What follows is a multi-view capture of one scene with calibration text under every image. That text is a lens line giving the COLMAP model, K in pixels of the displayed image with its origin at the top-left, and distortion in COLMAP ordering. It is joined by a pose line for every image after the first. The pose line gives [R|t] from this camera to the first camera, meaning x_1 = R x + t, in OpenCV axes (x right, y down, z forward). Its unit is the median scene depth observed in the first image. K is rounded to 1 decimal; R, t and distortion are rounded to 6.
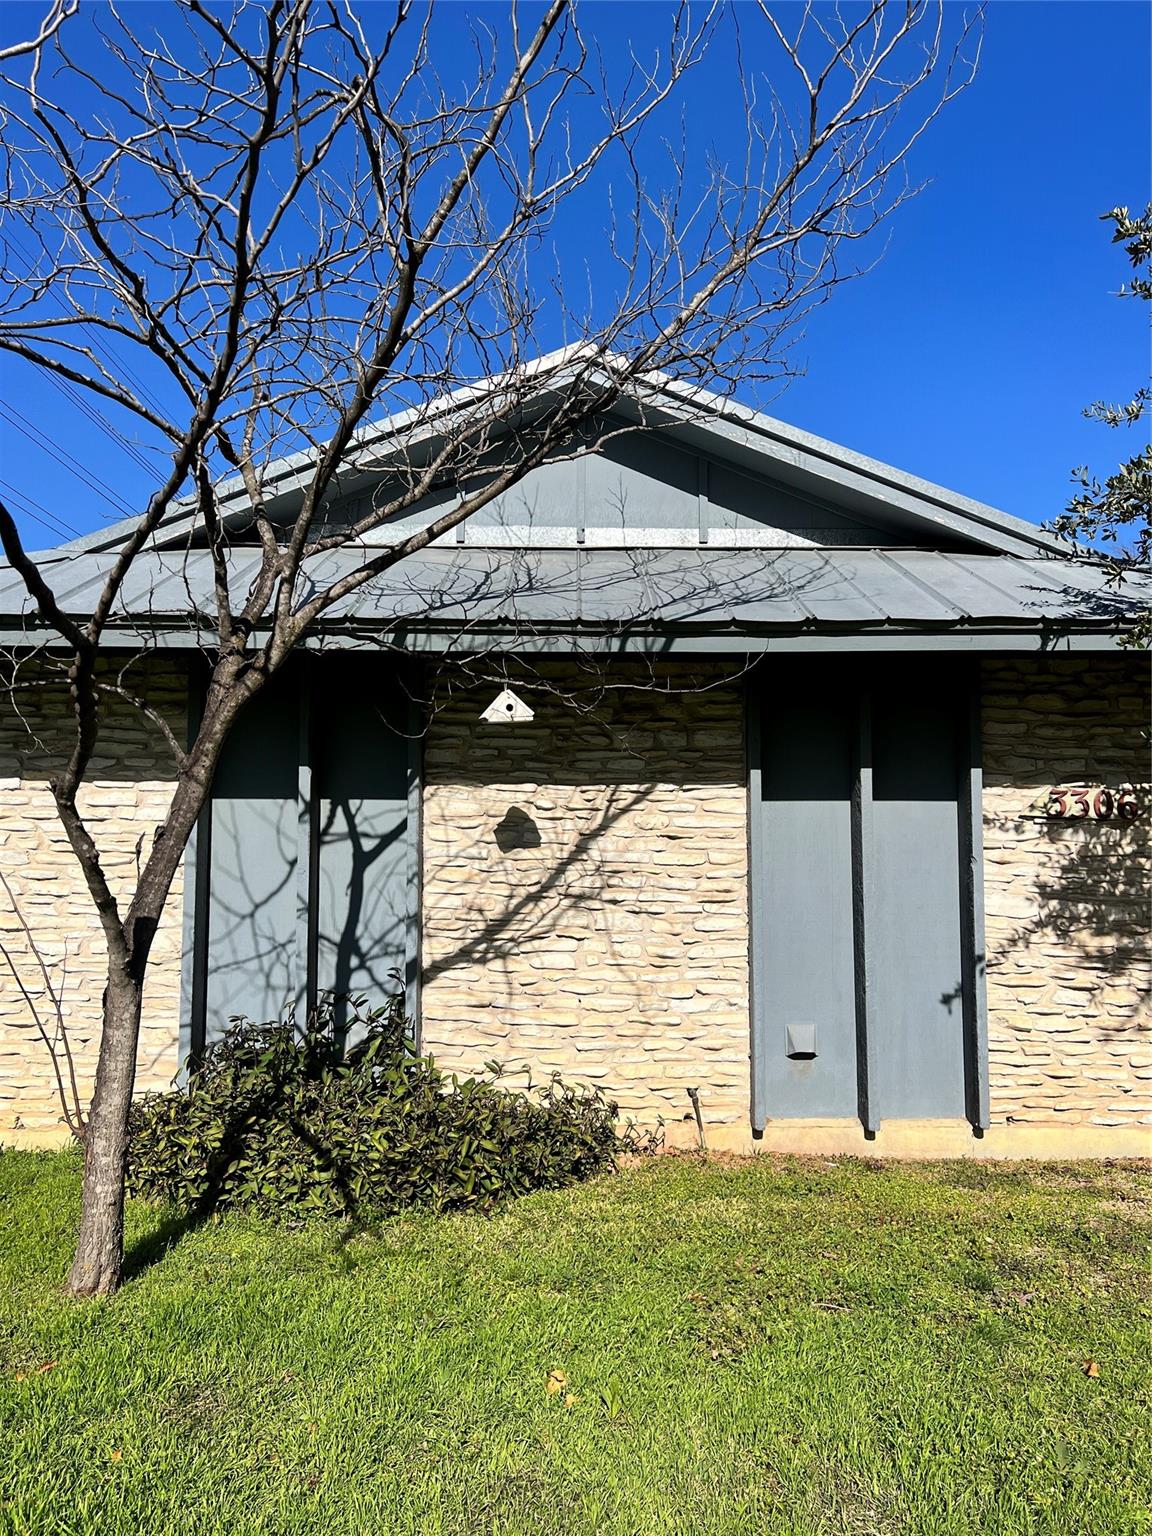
lens RADIAL K [[1178.3, 0, 576.0], [0, 1178.3, 768.0], [0, 0, 1]] dist [0.067797, -0.137807]
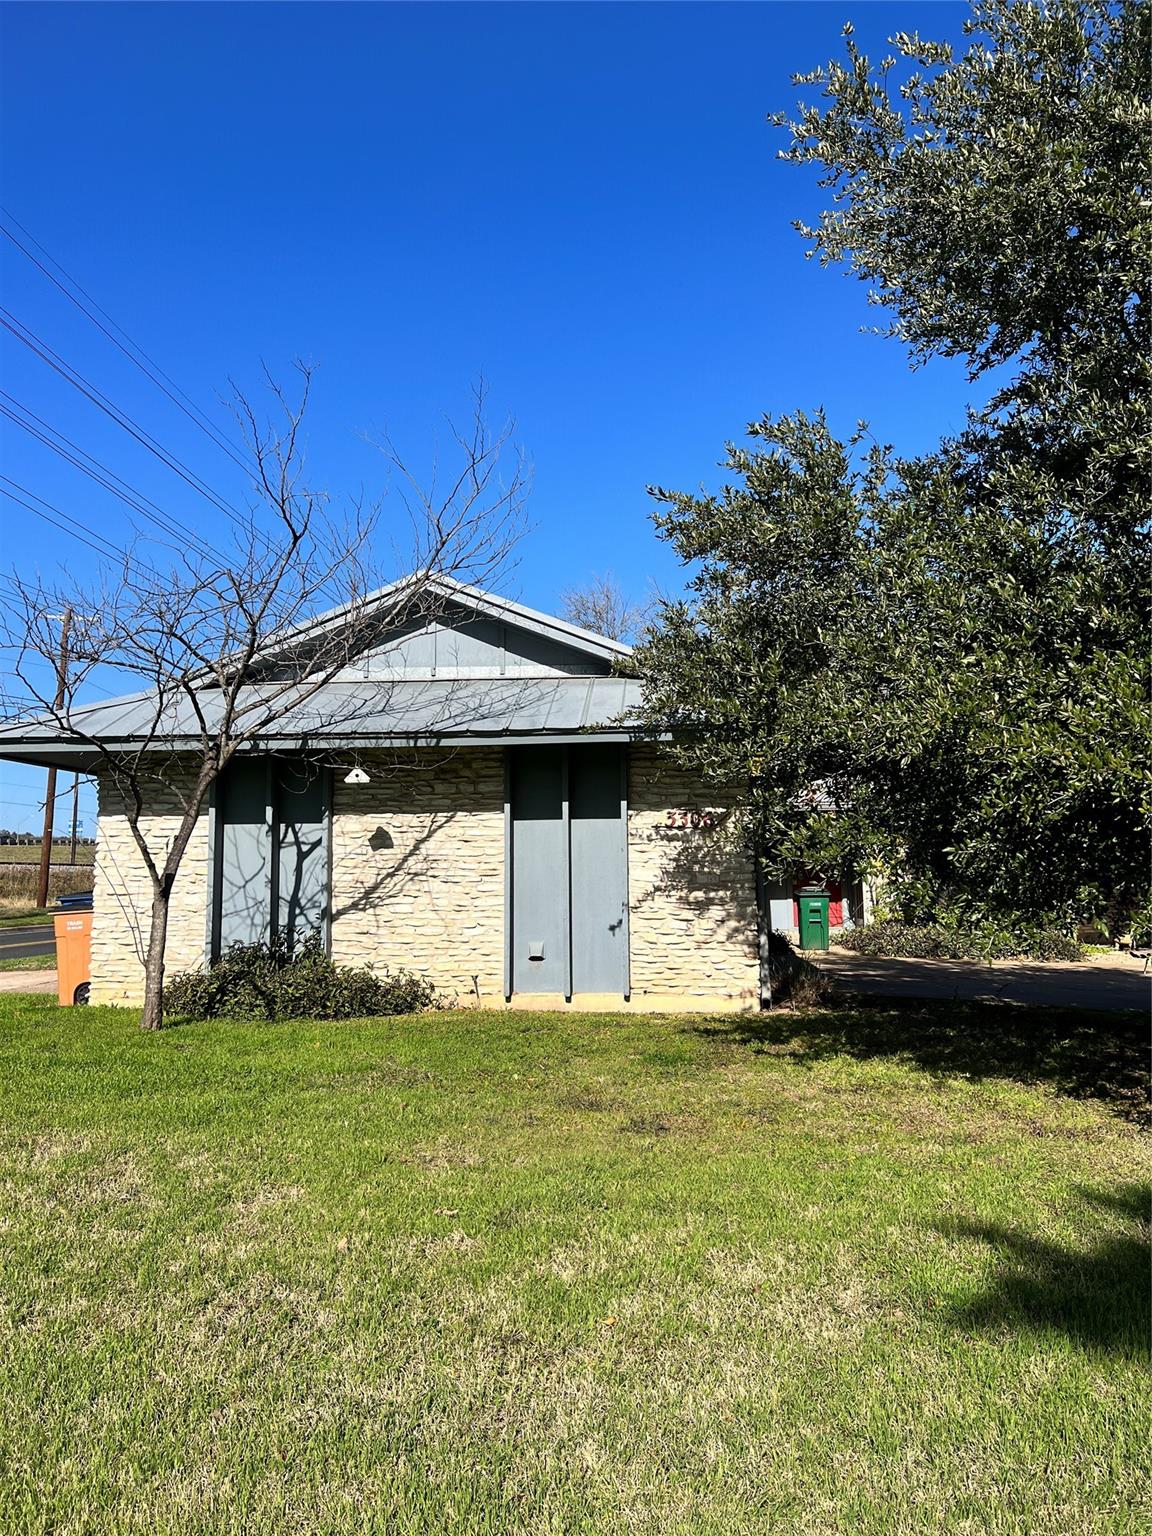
lens RADIAL K [[1146.5, 0, 579.6], [0, 1146.5, 753.7], [0, 0, 1]] dist [0.071300, -0.307709]
pose [[0.996663, -0.021392, -0.078776, 0.408696], [0.018590, 0.999174, -0.036138, -0.009913], [0.079484, 0.034553, 0.996237, -0.789282]]
